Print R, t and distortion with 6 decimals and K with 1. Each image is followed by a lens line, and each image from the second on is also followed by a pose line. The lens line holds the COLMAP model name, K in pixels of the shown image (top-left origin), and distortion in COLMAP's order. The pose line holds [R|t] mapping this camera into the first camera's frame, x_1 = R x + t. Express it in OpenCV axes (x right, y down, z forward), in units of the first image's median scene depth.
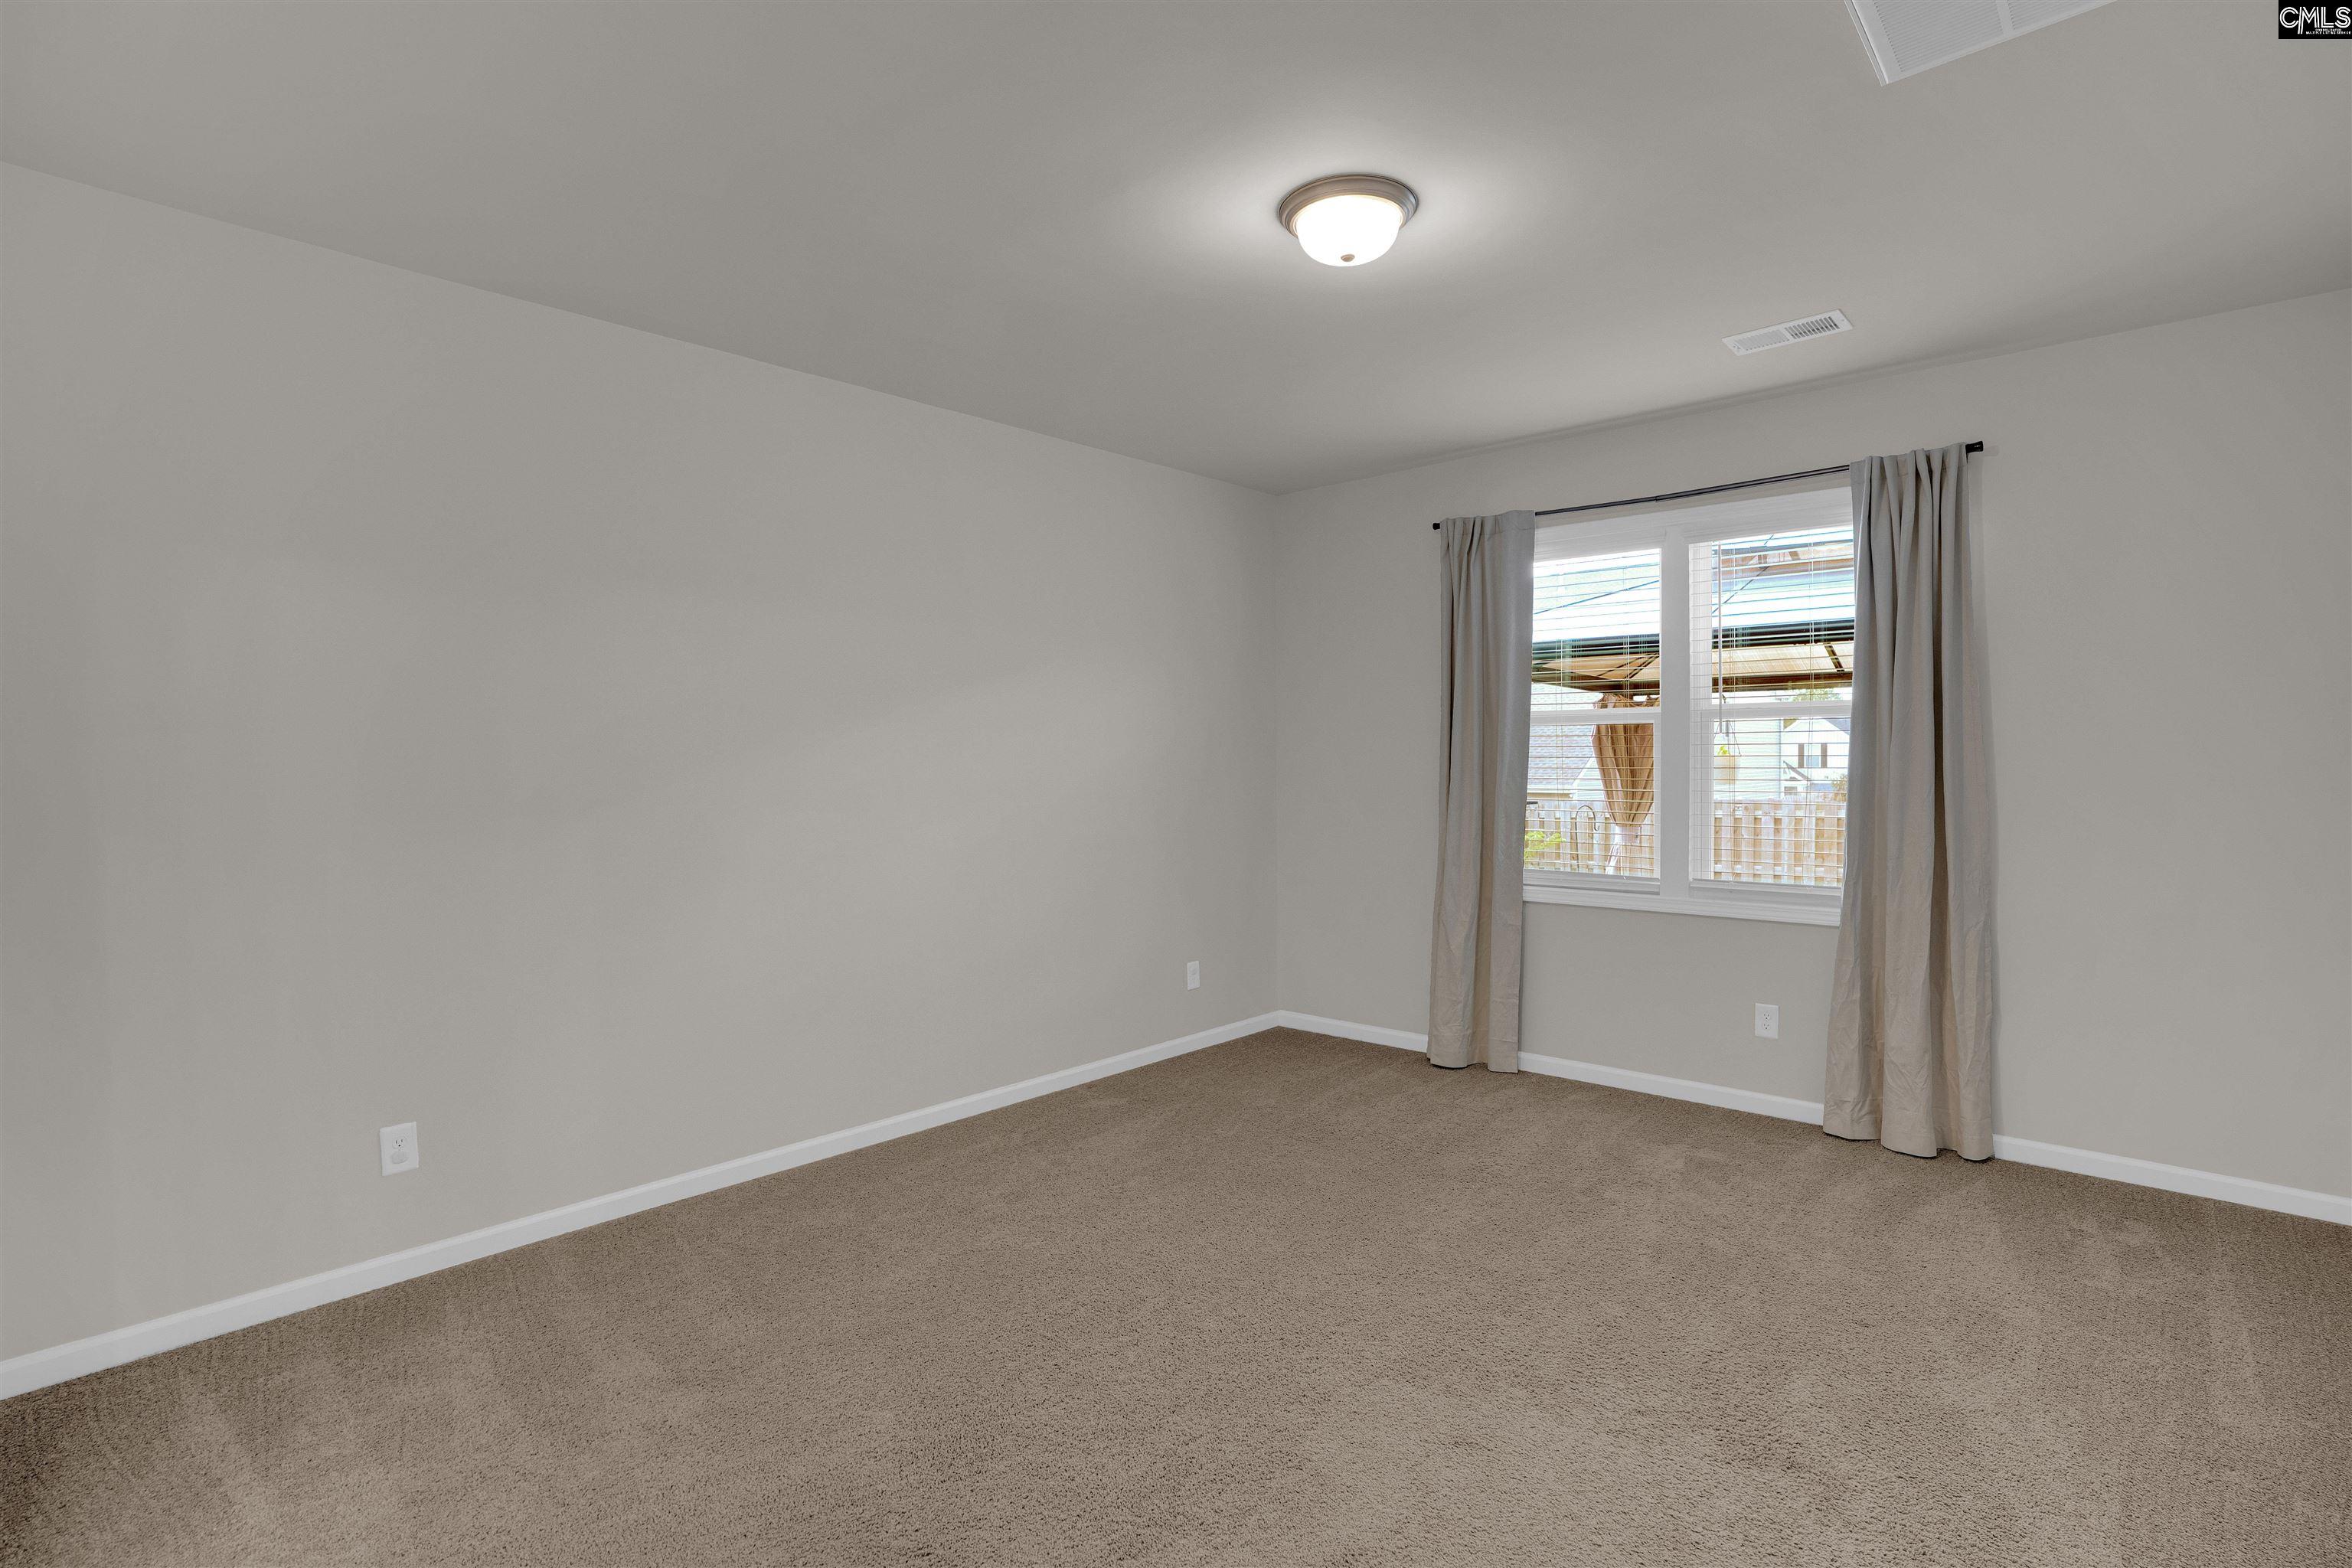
lens RADIAL K [[1095.3, 0, 1194.9], [0, 1095.3, 771.4], [0, 0, 1]] dist [-0.016959, 0.000168]
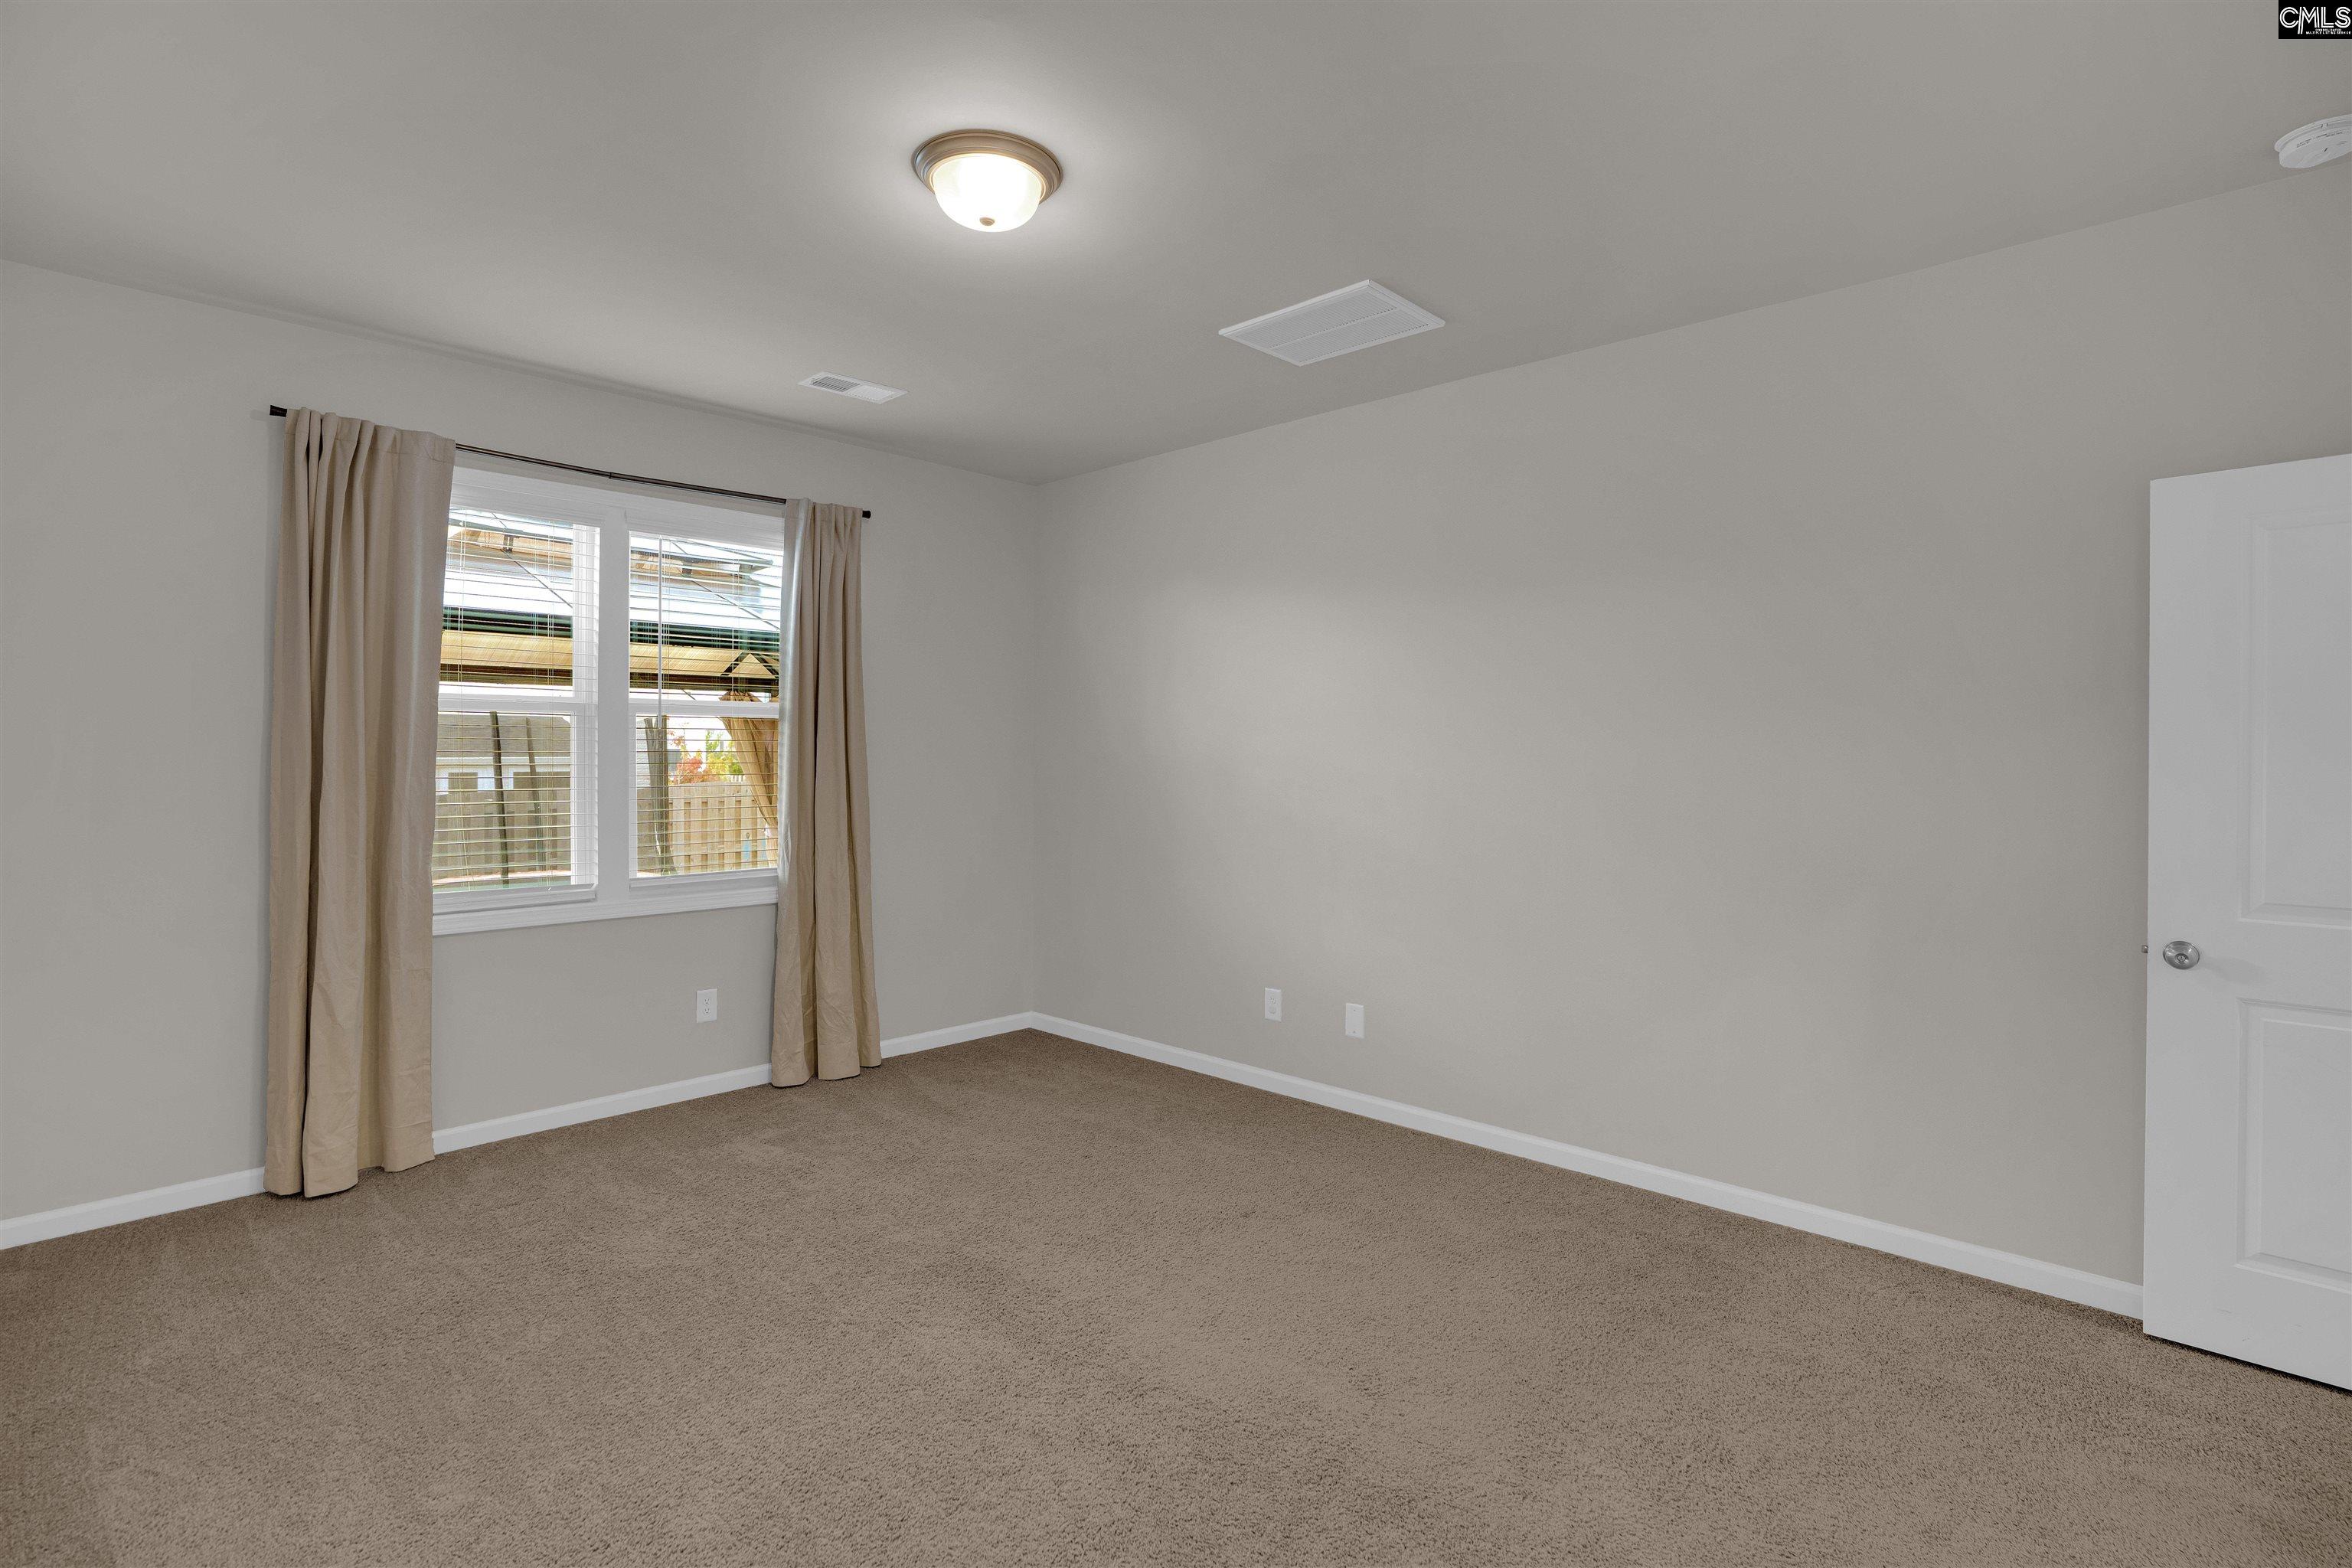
lens RADIAL K [[1095.3, 0, 1194.9], [0, 1095.3, 771.4], [0, 0, 1]] dist [-0.016959, 0.000168]
pose [[0.093518, -0.004801, 0.995606, -0.448466], [0.014656, 0.999887, 0.003445, 0.006728], [-0.995510, 0.014269, 0.093578, 0.411699]]
